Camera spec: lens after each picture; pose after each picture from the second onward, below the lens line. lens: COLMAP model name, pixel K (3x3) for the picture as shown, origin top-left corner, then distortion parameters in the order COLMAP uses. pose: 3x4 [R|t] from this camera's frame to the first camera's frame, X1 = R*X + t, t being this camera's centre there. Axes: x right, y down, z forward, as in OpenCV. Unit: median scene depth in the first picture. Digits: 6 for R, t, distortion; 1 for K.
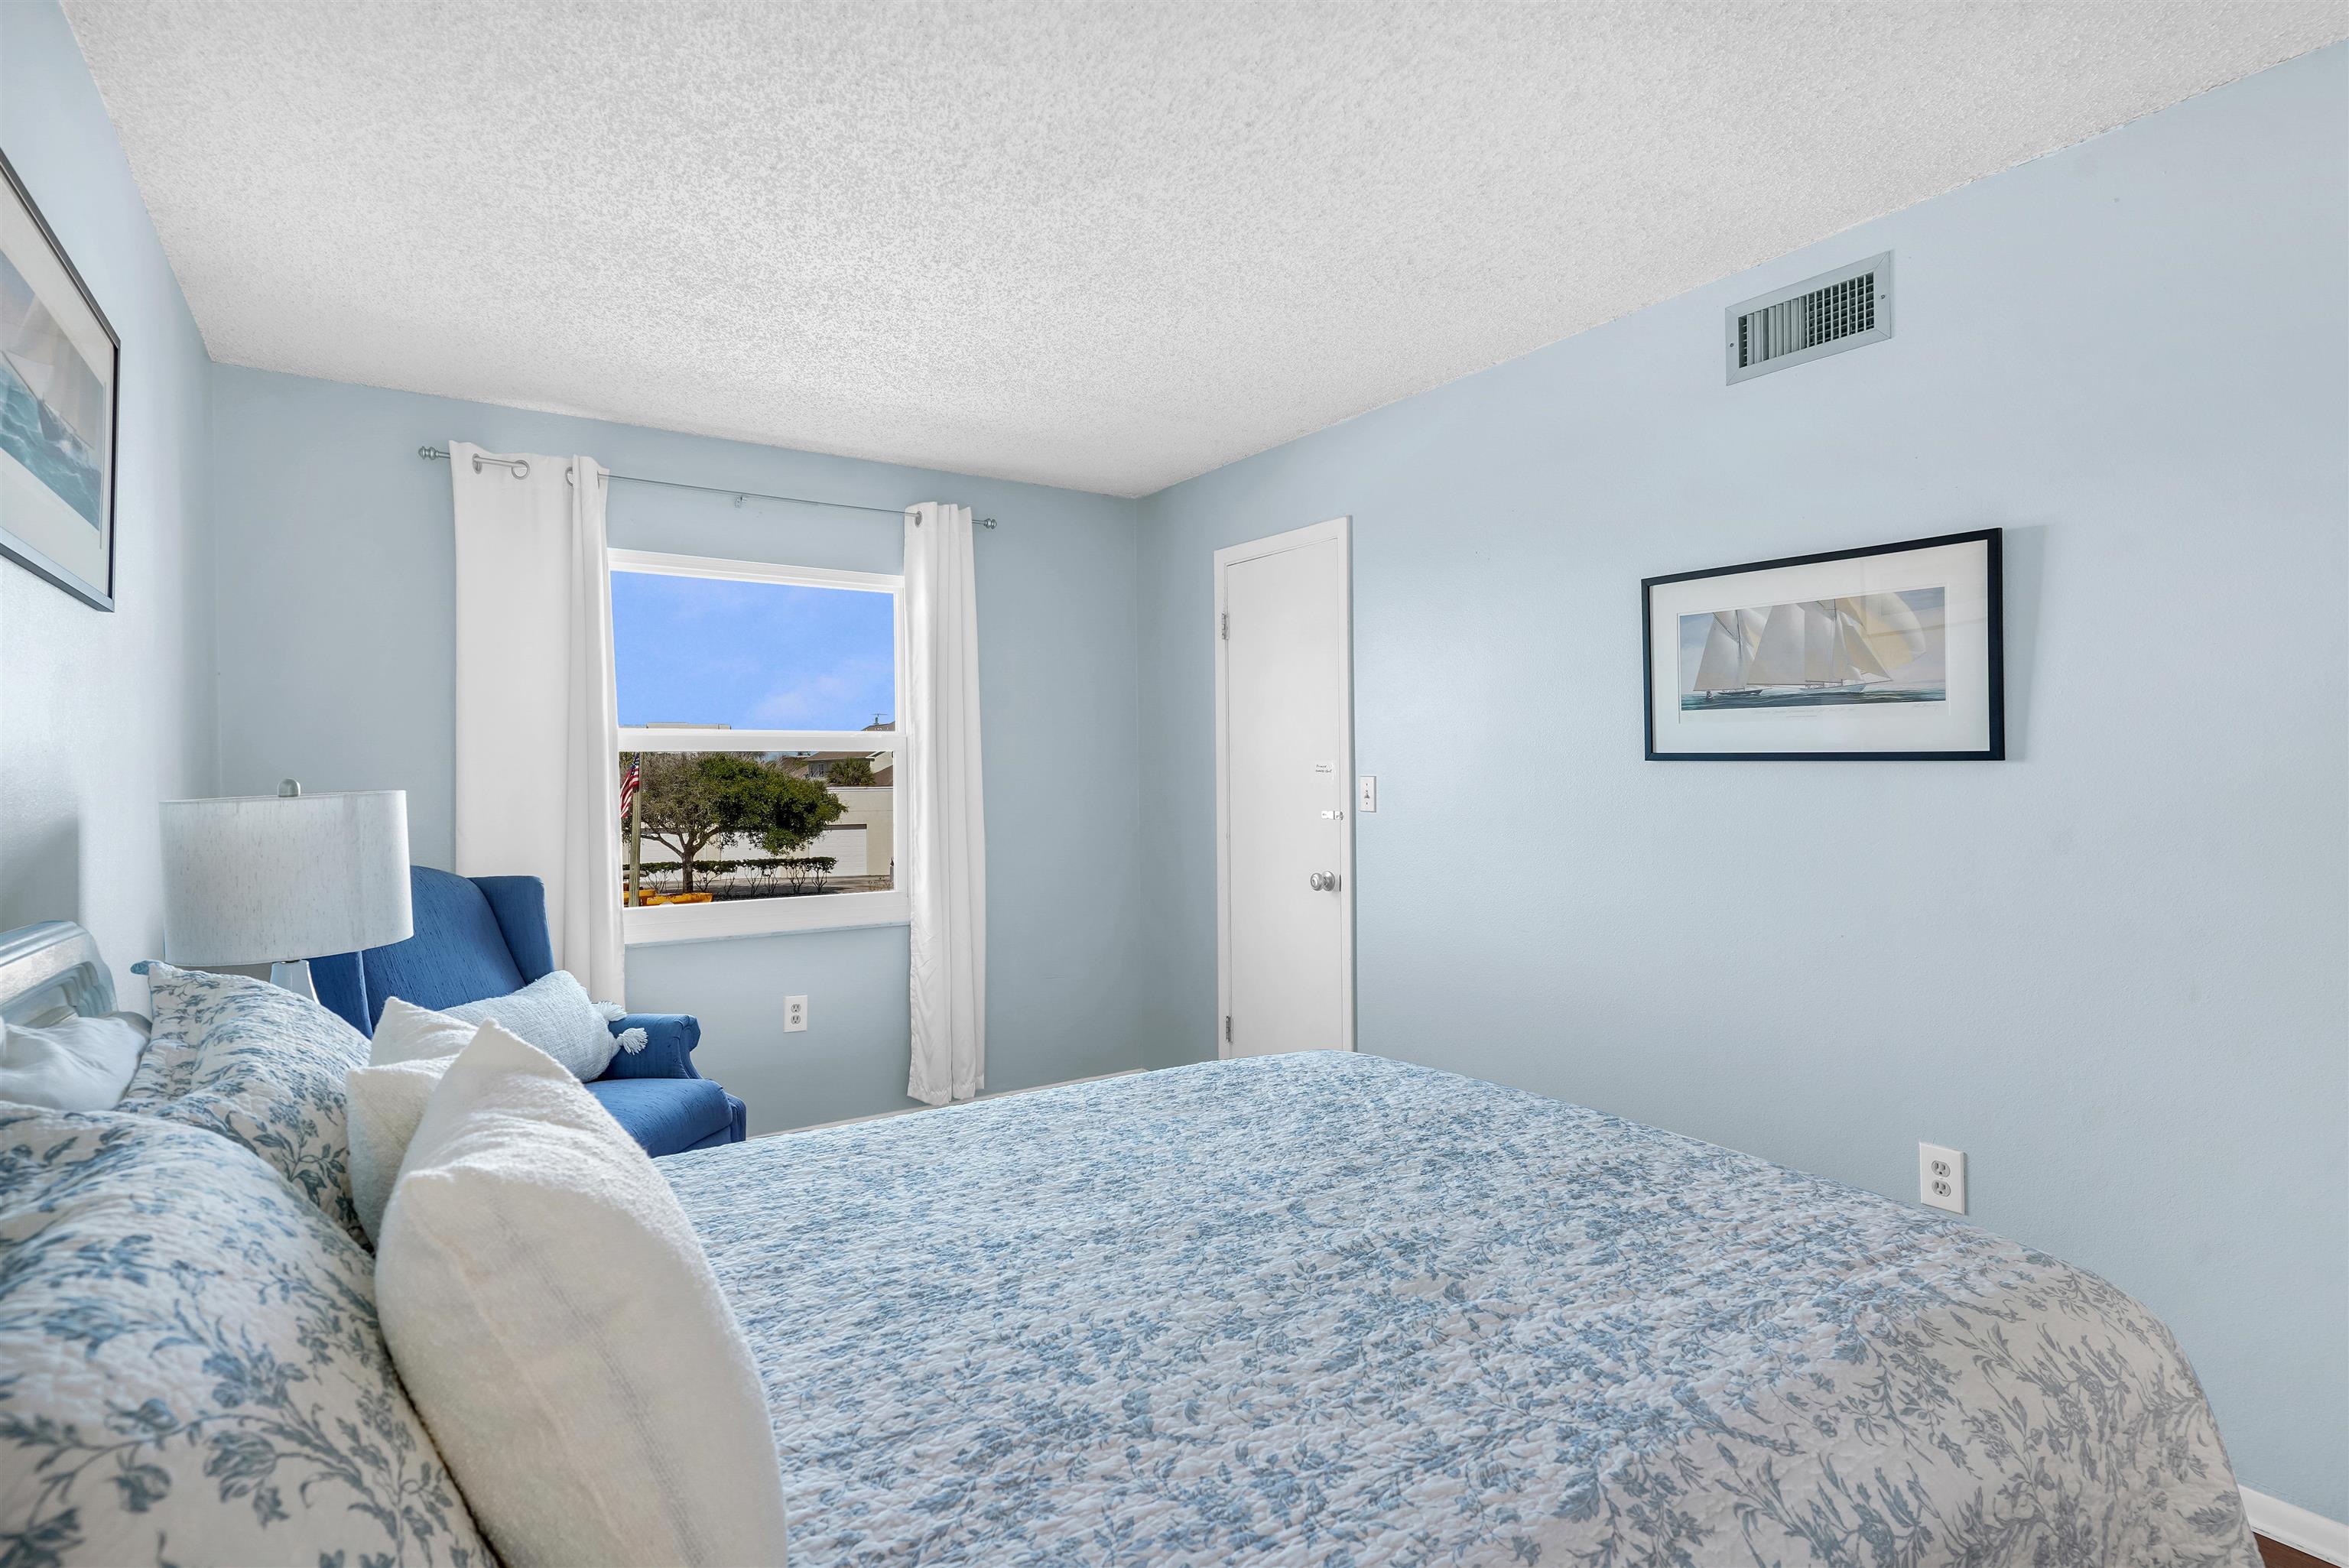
lens RADIAL K [[1199.5, 0, 1174.5], [0, 1199.5, 784.0], [0, 0, 1]] dist [-0.009512, 0.001164]
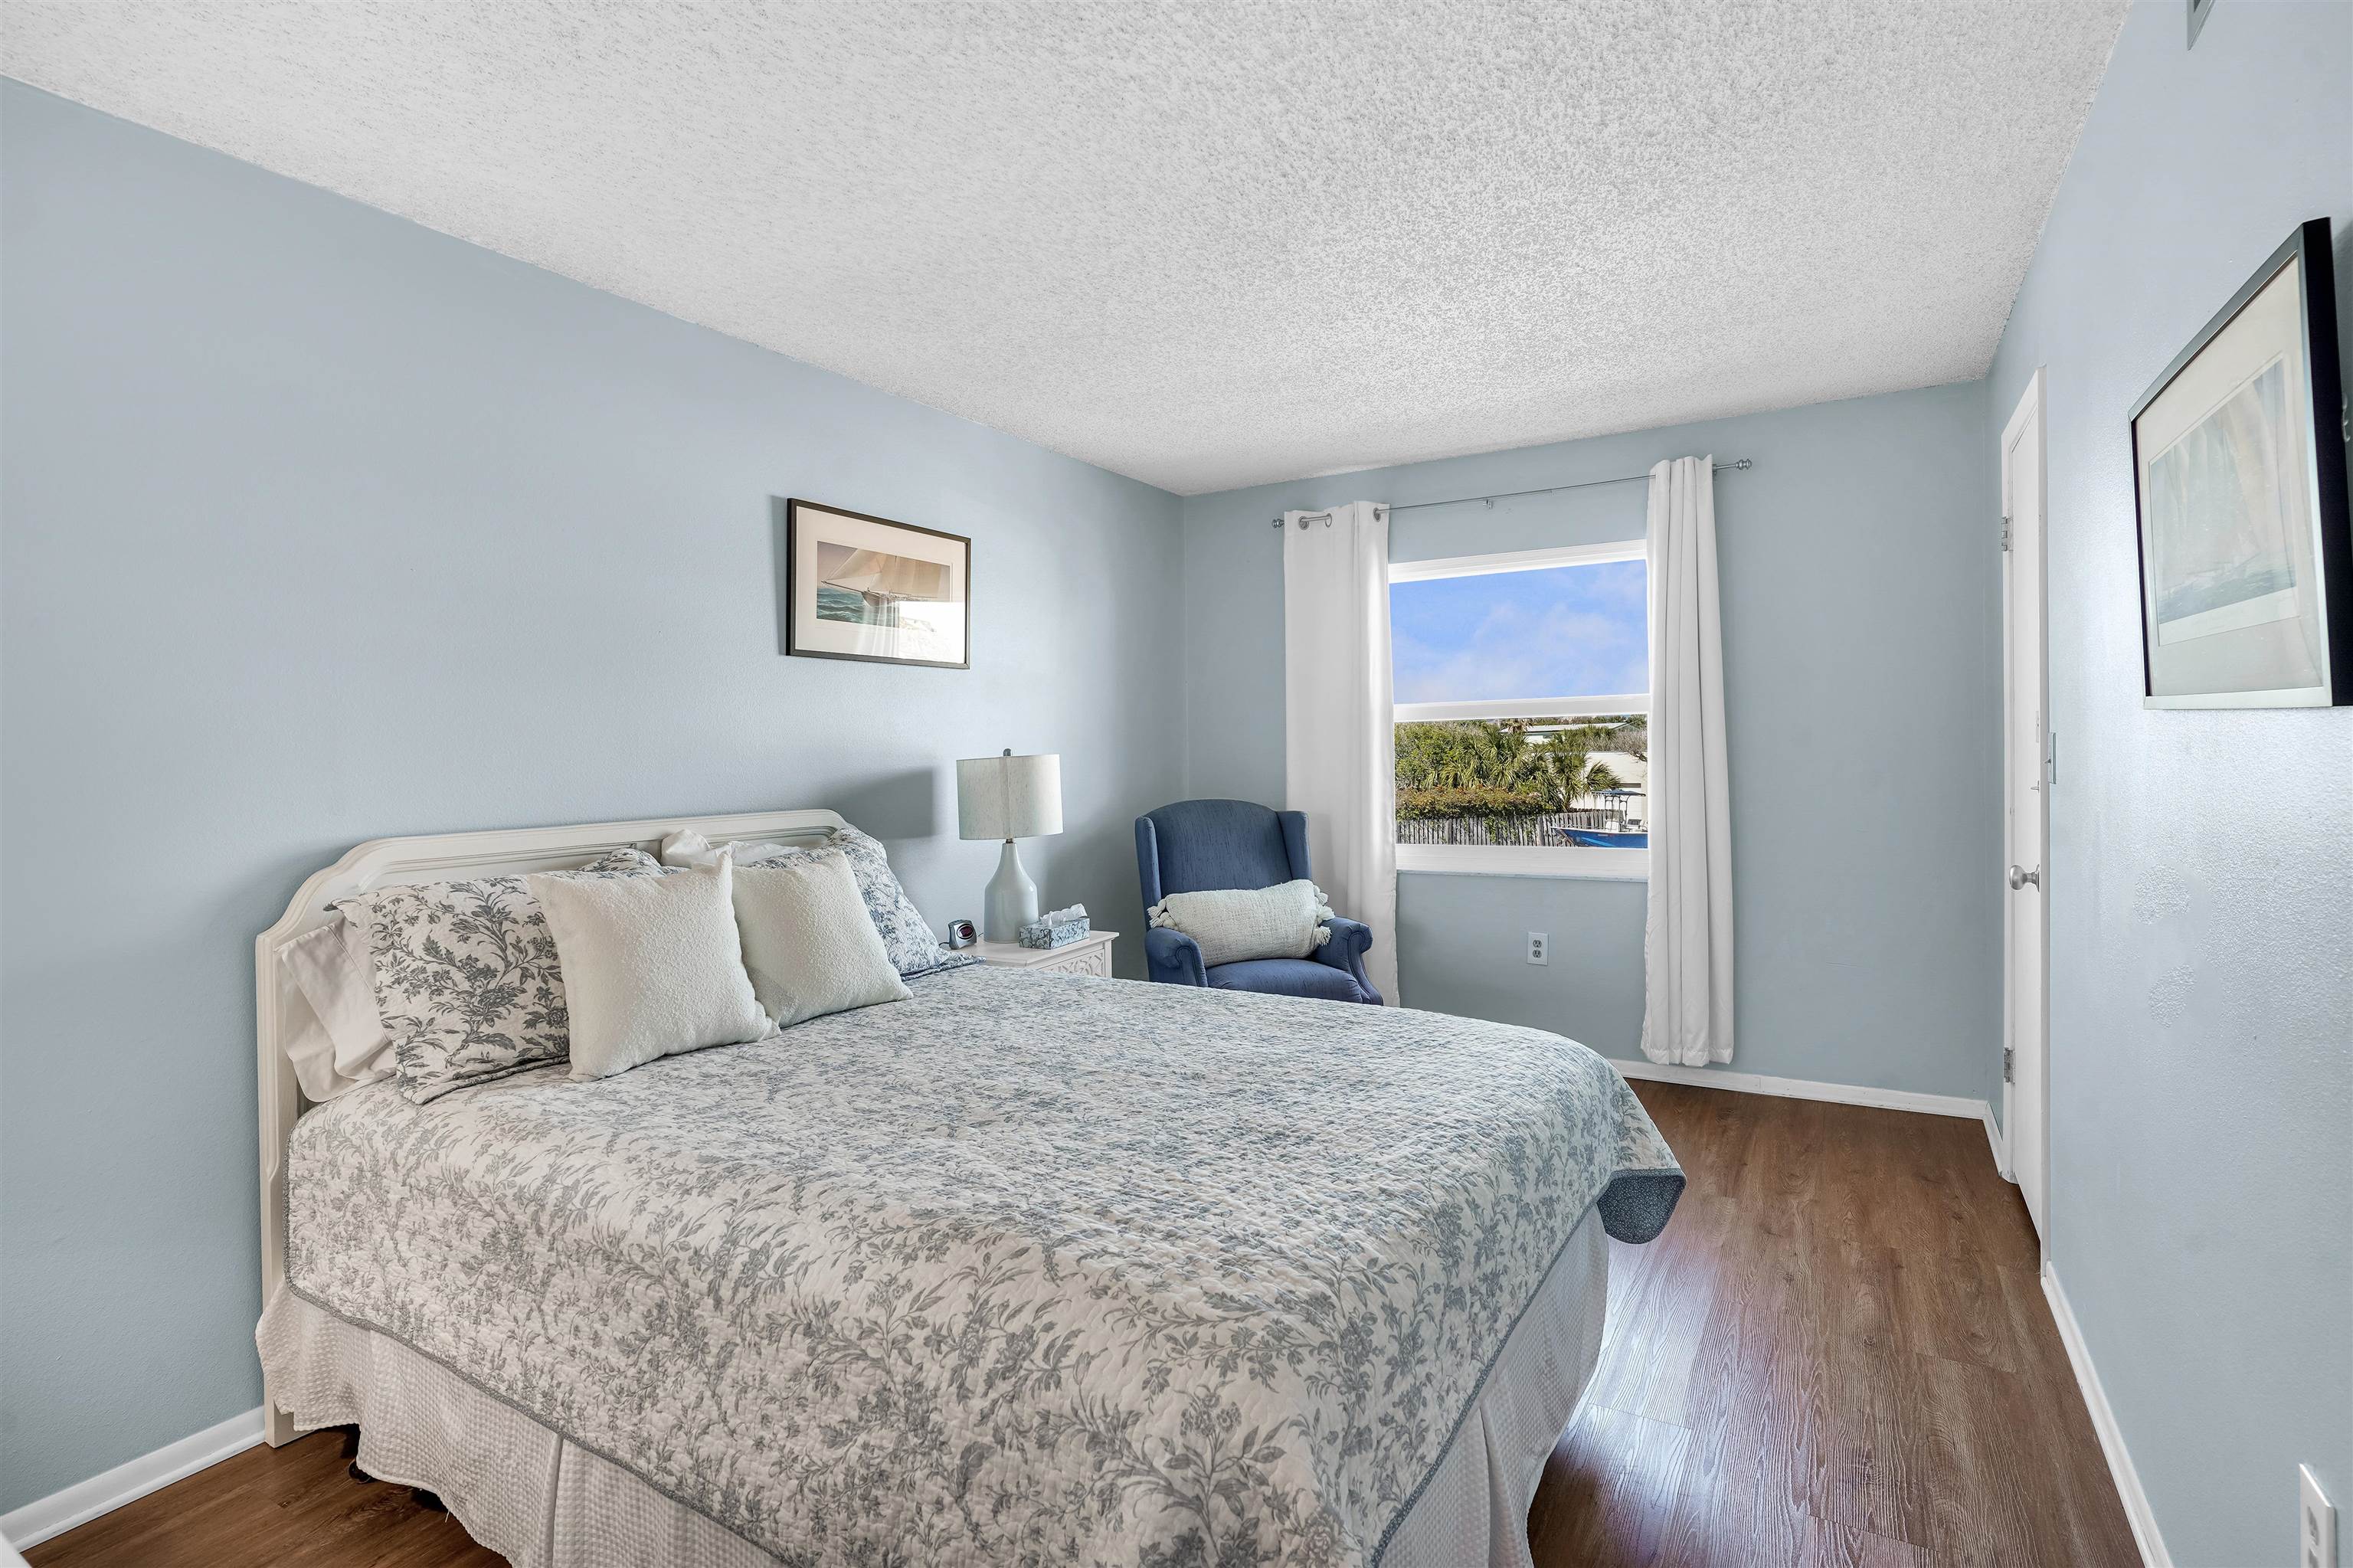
lens RADIAL K [[1201.7, 0, 1176.5], [0, 1201.7, 784.0], [0, 0, 1]] dist [-0.009512, 0.001164]
pose [[0.403690, 0.029502, -0.914420, 1.336587], [0.008849, 0.999307, 0.036147, -0.017731], [0.914853, -0.022684, 0.403150, 0.541075]]
